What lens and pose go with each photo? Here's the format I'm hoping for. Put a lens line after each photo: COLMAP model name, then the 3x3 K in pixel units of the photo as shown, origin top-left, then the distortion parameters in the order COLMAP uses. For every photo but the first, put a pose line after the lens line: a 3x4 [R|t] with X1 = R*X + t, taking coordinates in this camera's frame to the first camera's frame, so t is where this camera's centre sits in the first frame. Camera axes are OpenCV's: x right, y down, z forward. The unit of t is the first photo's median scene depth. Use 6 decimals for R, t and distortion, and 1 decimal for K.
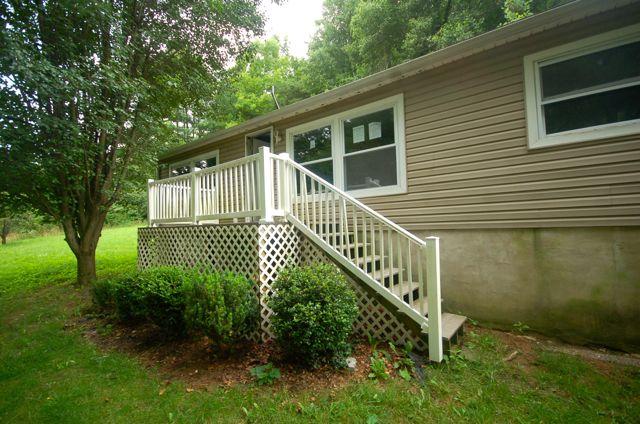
lens RADIAL K [[293.1, 0, 320.2], [0, 293.1, 215.3], [0, 0, 1]] dist [0.001543, 0.000458]
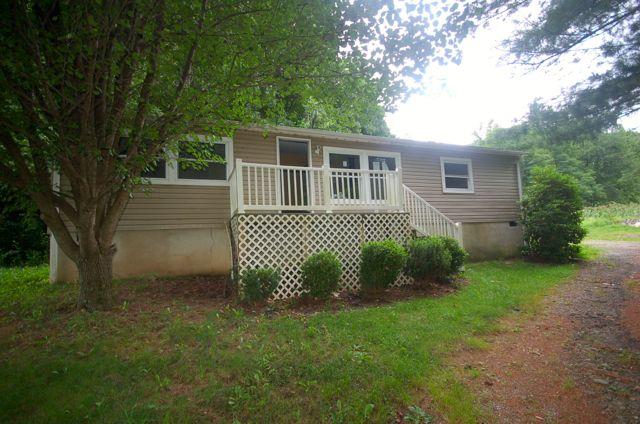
lens RADIAL K [[293.1, 0, 320.2], [0, 293.1, 215.3], [0, 0, 1]] dist [0.001543, 0.000458]
pose [[0.605549, 0.090177, 0.790682, -1.403585], [-0.053377, 0.995924, -0.072705, 0.139090], [-0.794016, 0.001822, 0.607894, 0.261795]]
